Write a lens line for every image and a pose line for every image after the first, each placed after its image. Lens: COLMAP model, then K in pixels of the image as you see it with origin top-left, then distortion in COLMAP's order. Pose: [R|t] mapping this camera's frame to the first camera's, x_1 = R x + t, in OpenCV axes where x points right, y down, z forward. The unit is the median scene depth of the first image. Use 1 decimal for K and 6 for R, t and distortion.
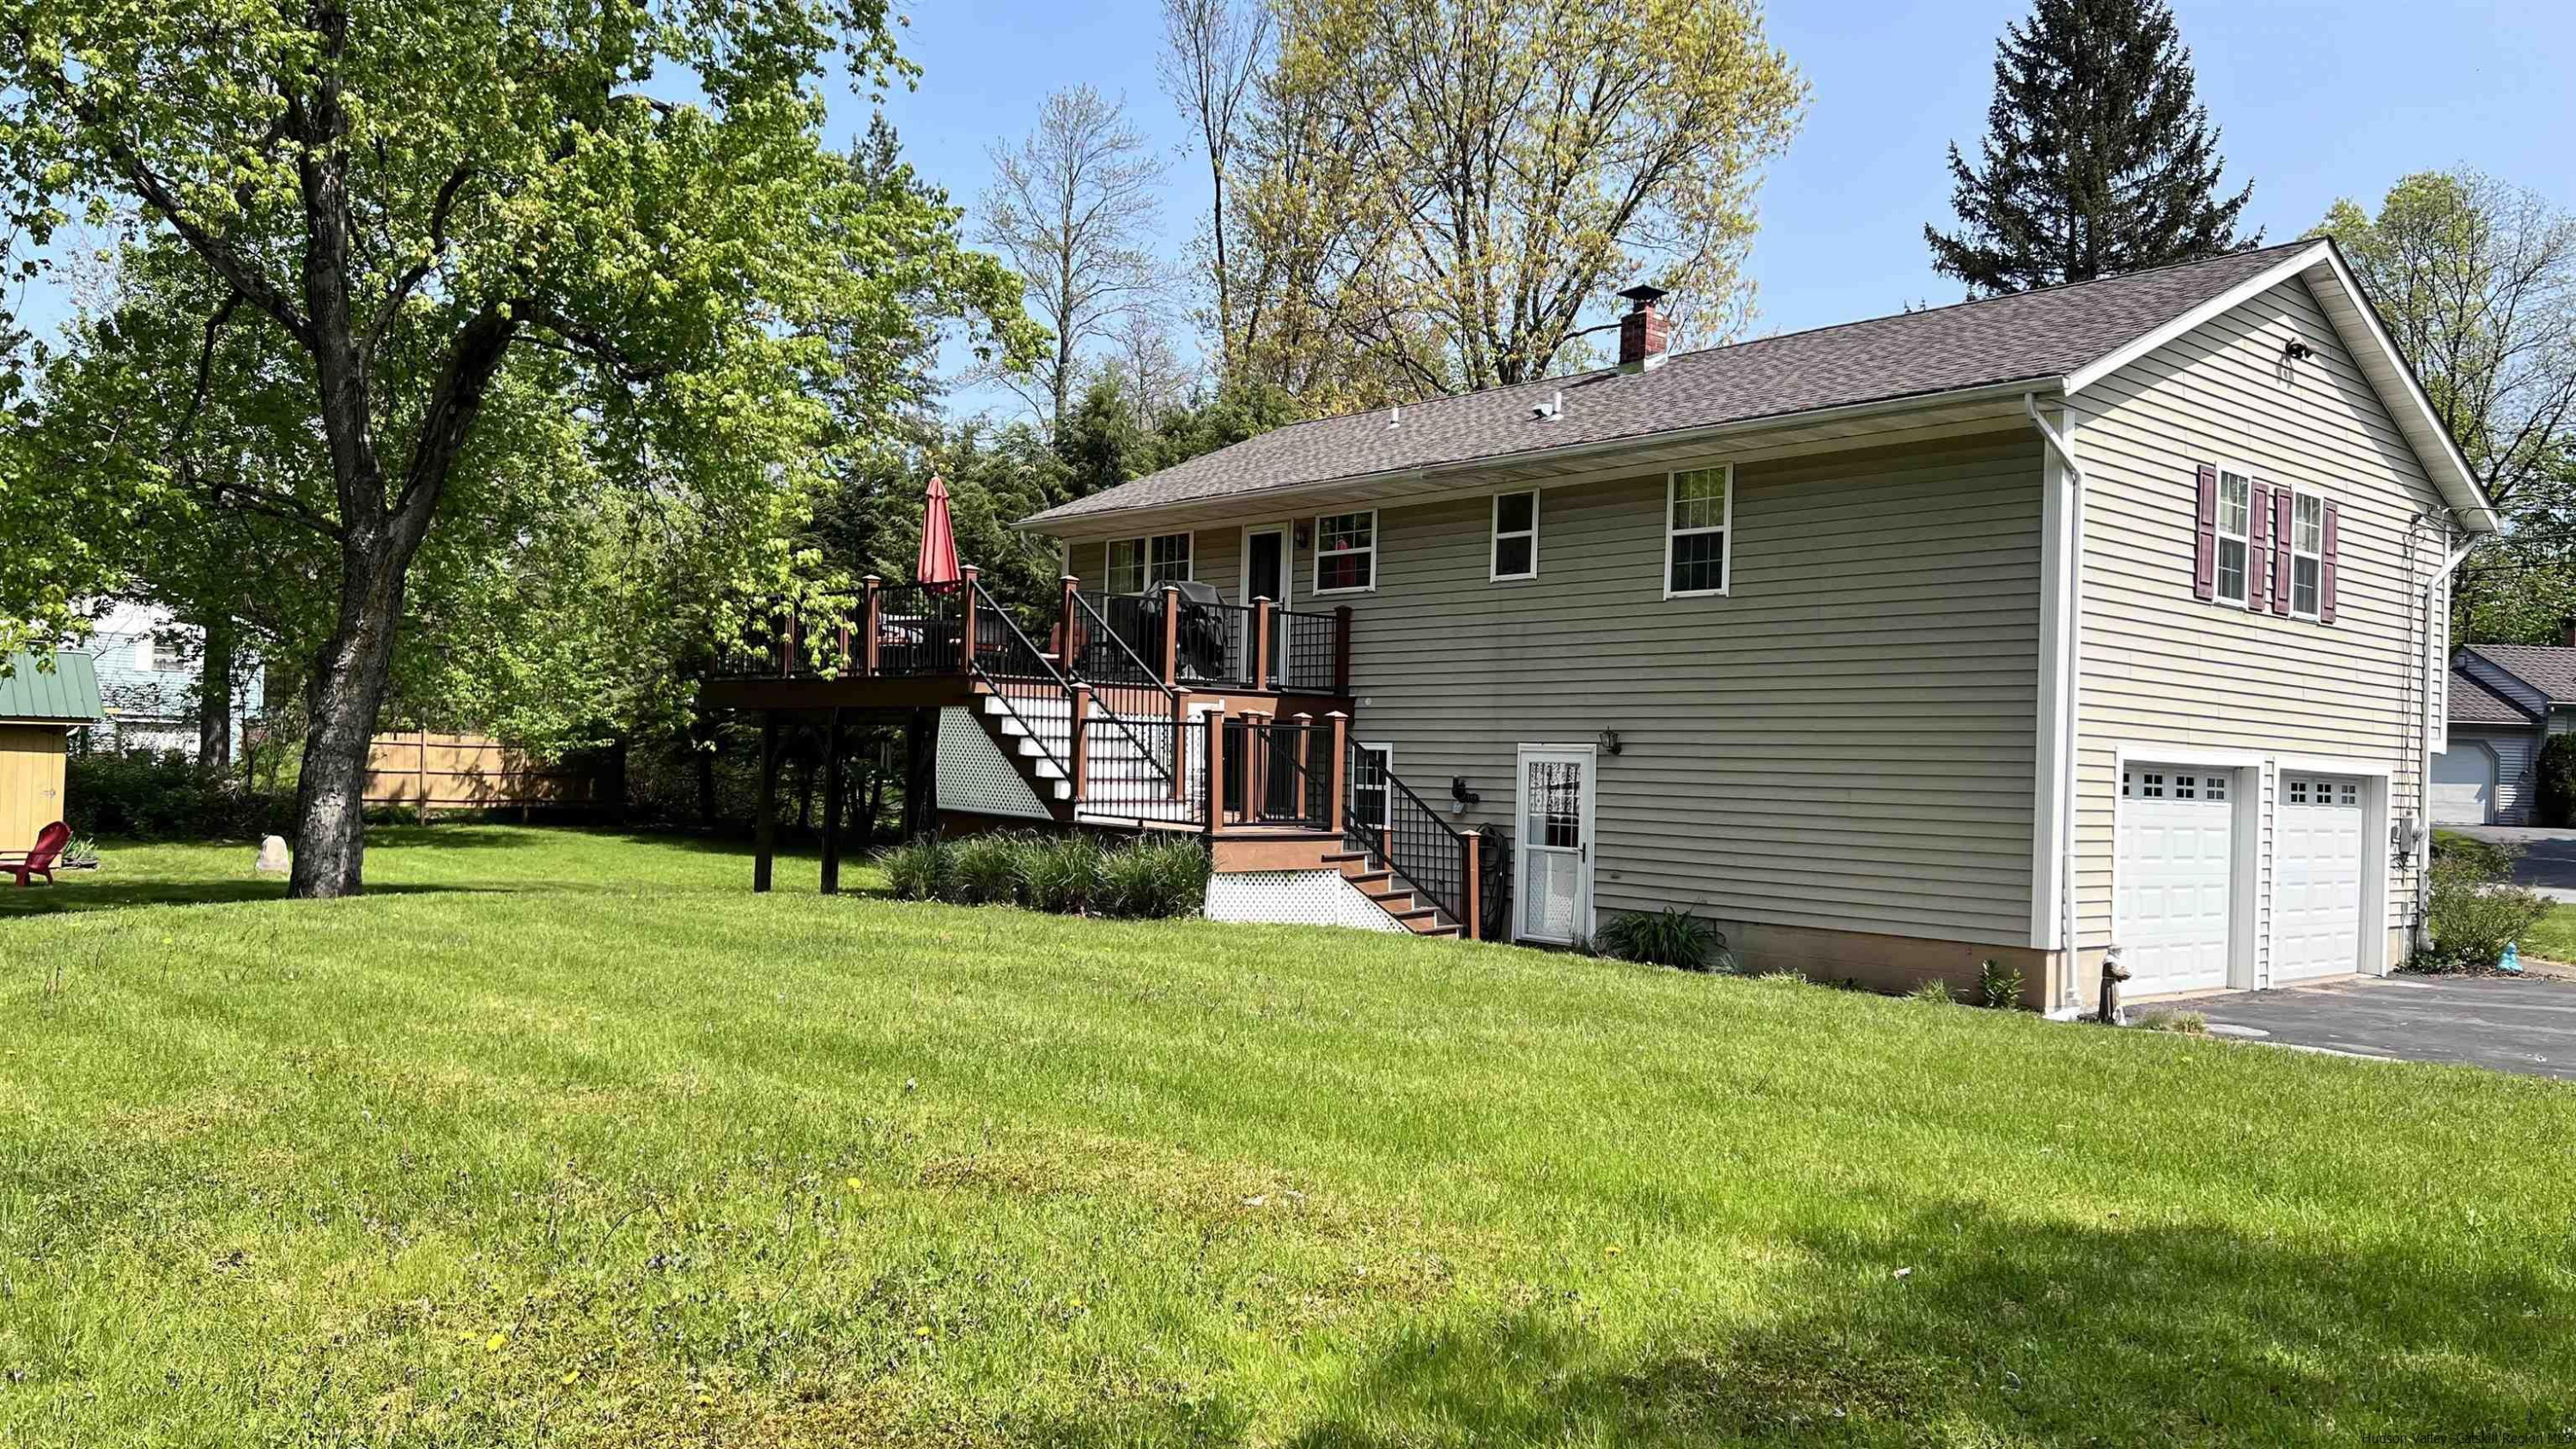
lens RADIAL K [[1944.9, 0, 1286.7], [0, 1944.9, 732.4], [0, 0, 1]] dist [0.026018, -0.036265]
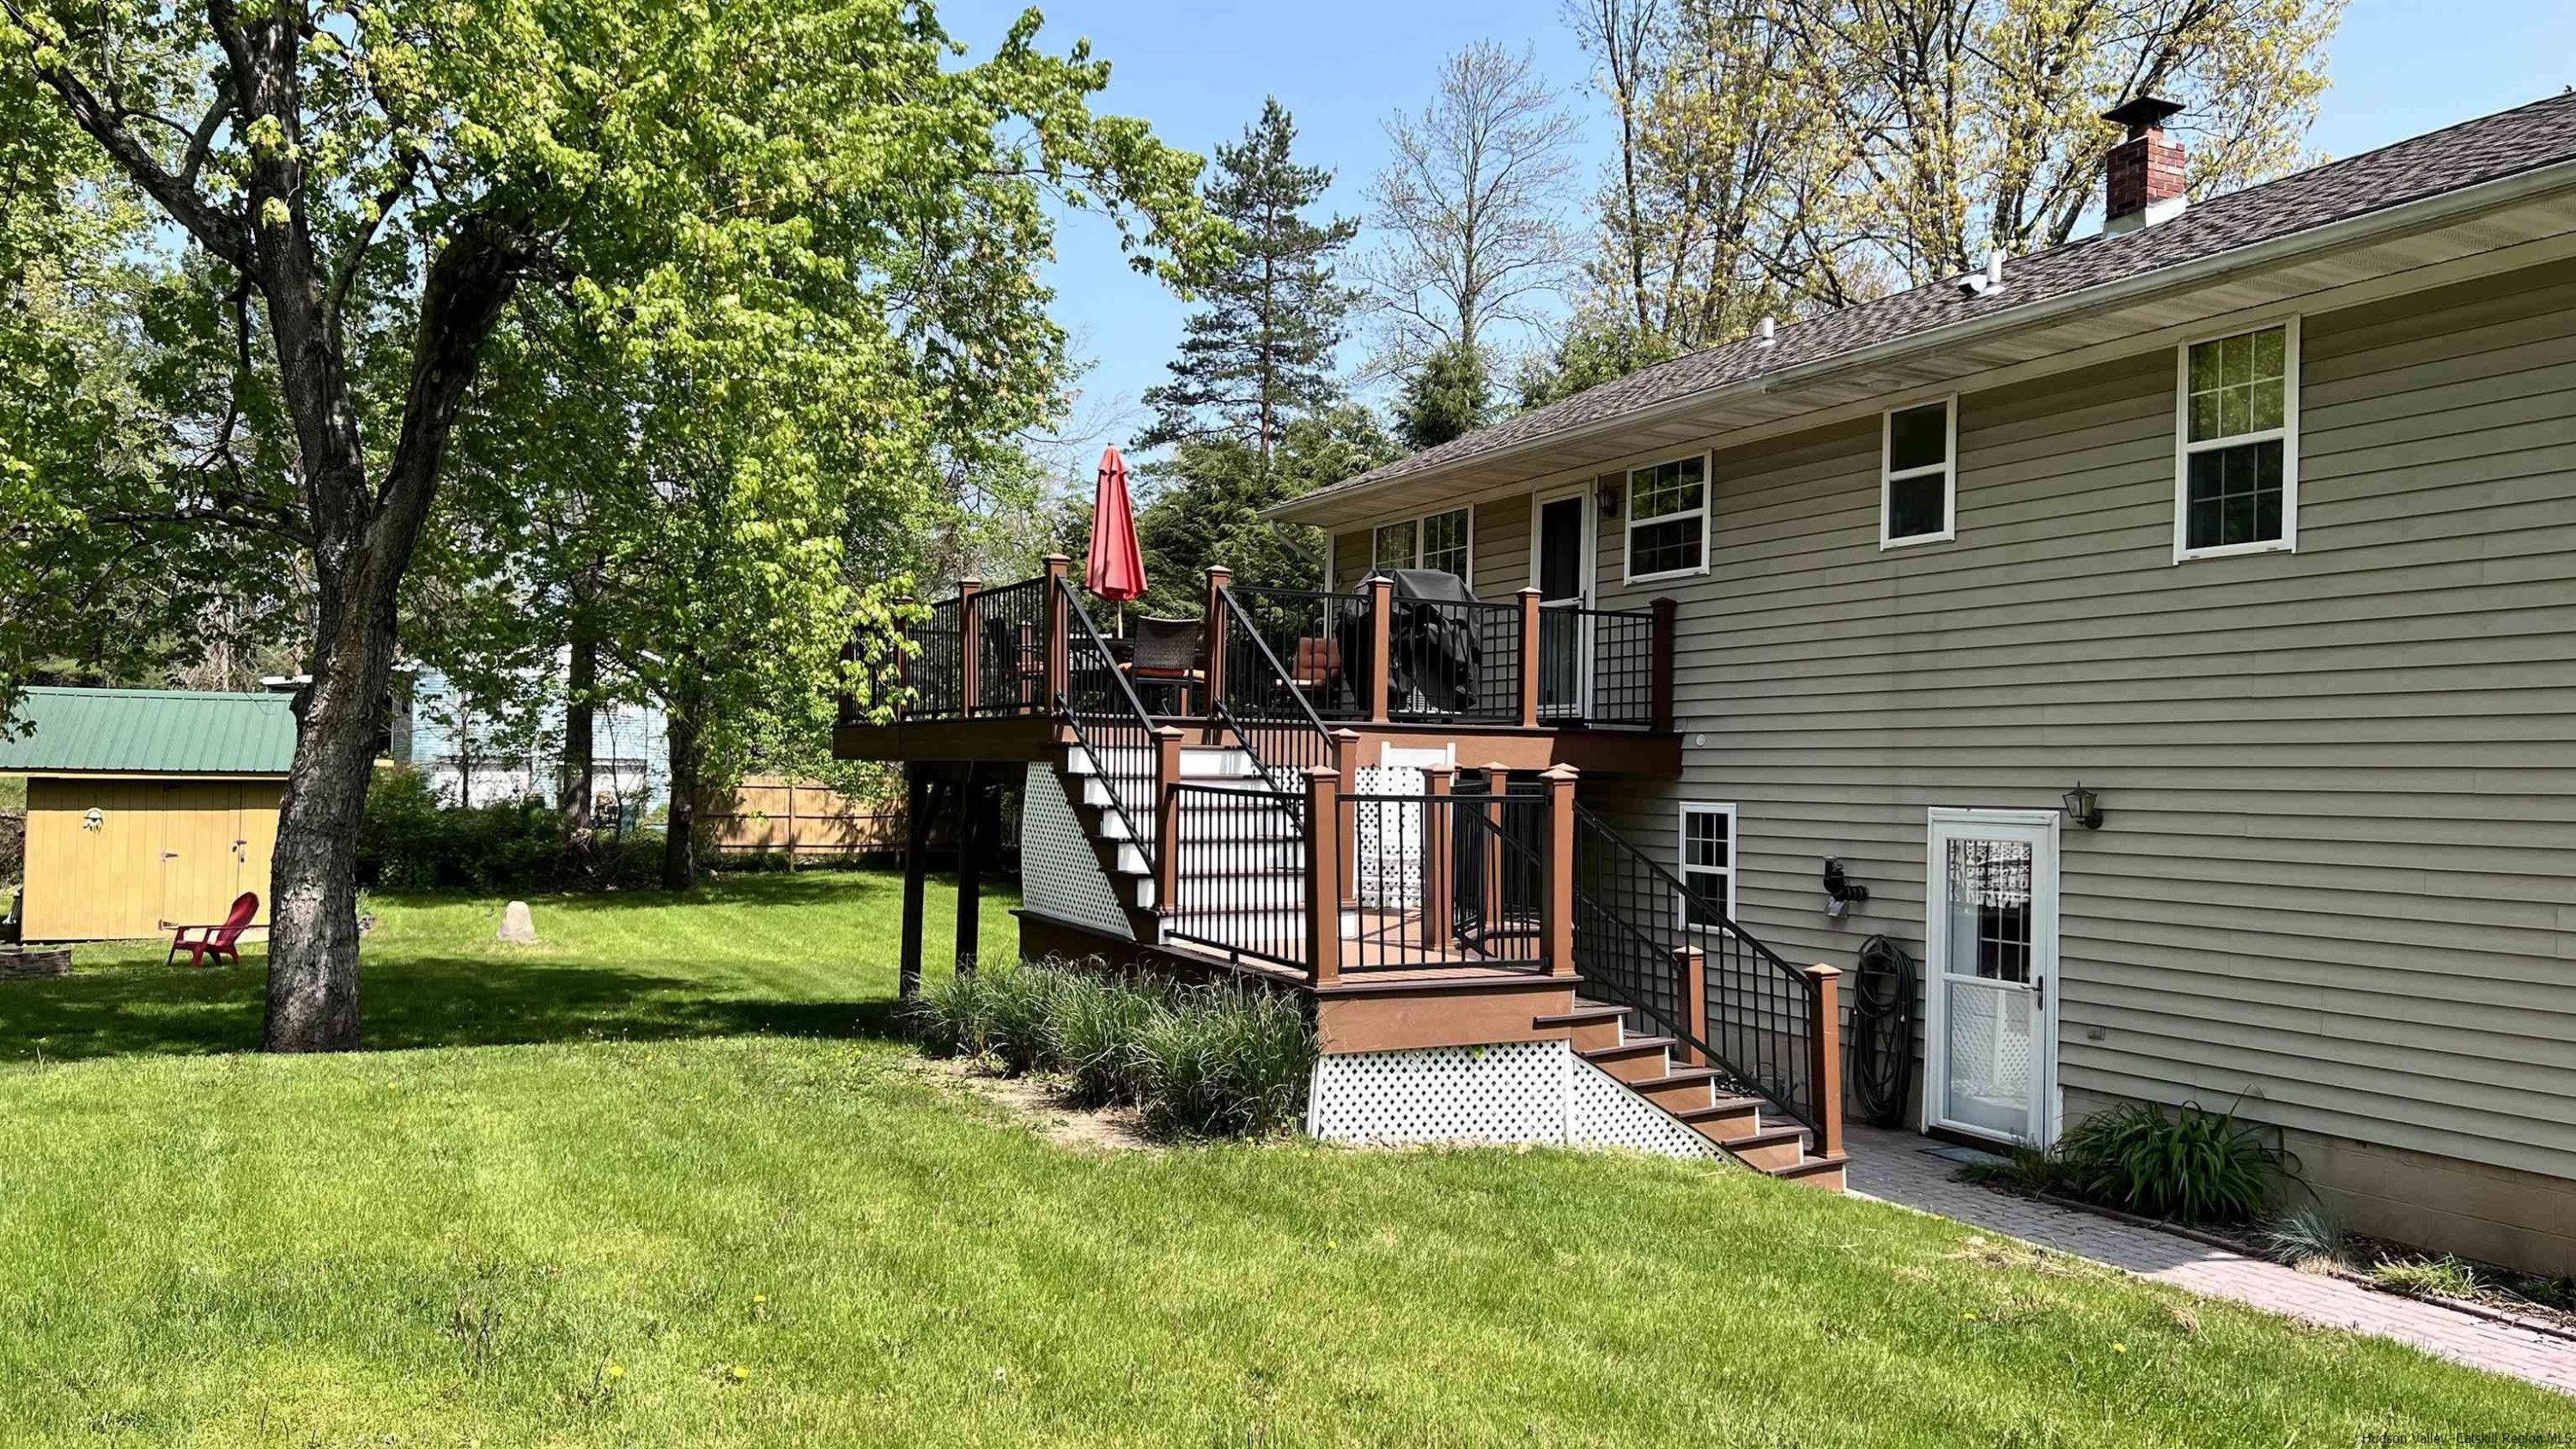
lens RADIAL K [[1944.9, 0, 1273.8], [0, 1944.9, 720.5], [0, 0, 1]] dist [0.026018, -0.036265]
pose [[0.966285, -0.017597, -0.256871, 0.078964], [0.013031, 0.999726, -0.019469, -0.012688], [0.257143, 0.015466, 0.966250, 0.350700]]
